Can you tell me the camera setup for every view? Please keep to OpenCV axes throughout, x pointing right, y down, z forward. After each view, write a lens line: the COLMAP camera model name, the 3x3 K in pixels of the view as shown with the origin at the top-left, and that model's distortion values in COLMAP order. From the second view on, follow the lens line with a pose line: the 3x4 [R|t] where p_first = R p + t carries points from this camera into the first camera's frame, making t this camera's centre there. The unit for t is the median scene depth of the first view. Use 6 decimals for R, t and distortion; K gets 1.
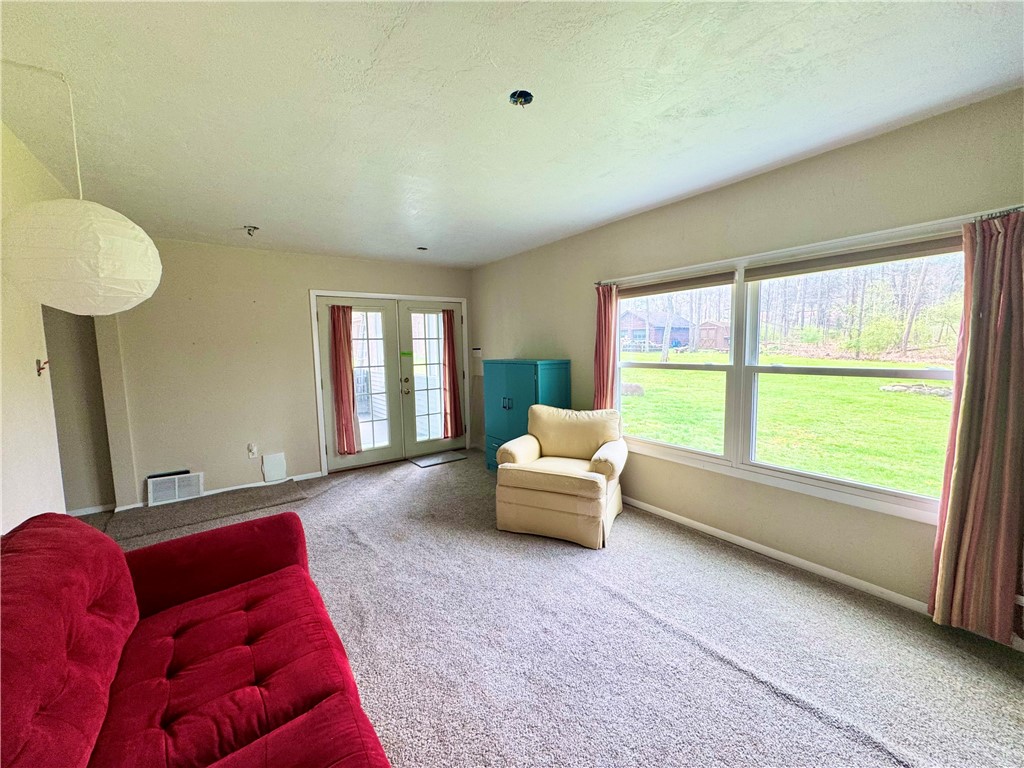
lens RADIAL K [[411.0, 0, 510.6], [0, 411.0, 389.0], [0, 0, 1]] dist [-0.002572, -0.000134]
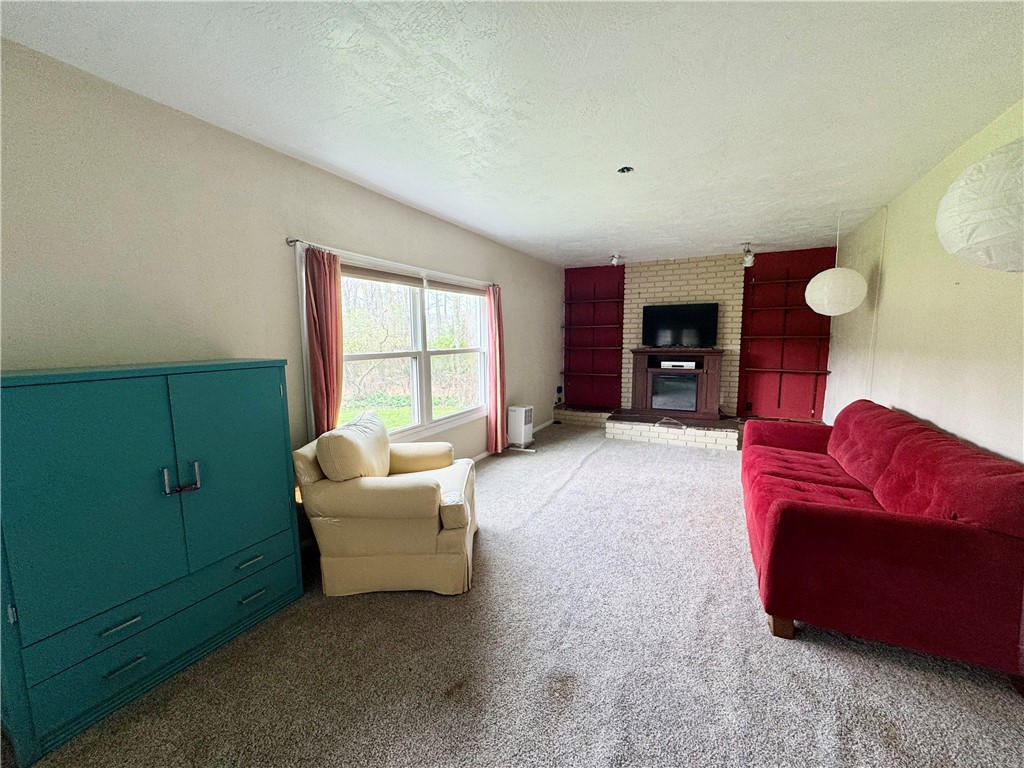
lens RADIAL K [[407.5, 0, 510.5], [0, 407.5, 383.8], [0, 0, 1]] dist [-0.002518, 0.000805]
pose [[-0.451400, -0.082709, 0.888480, -0.760706], [0.108076, 0.983297, 0.146444, -0.117949], [-0.885752, 0.162128, -0.434922, 1.375443]]
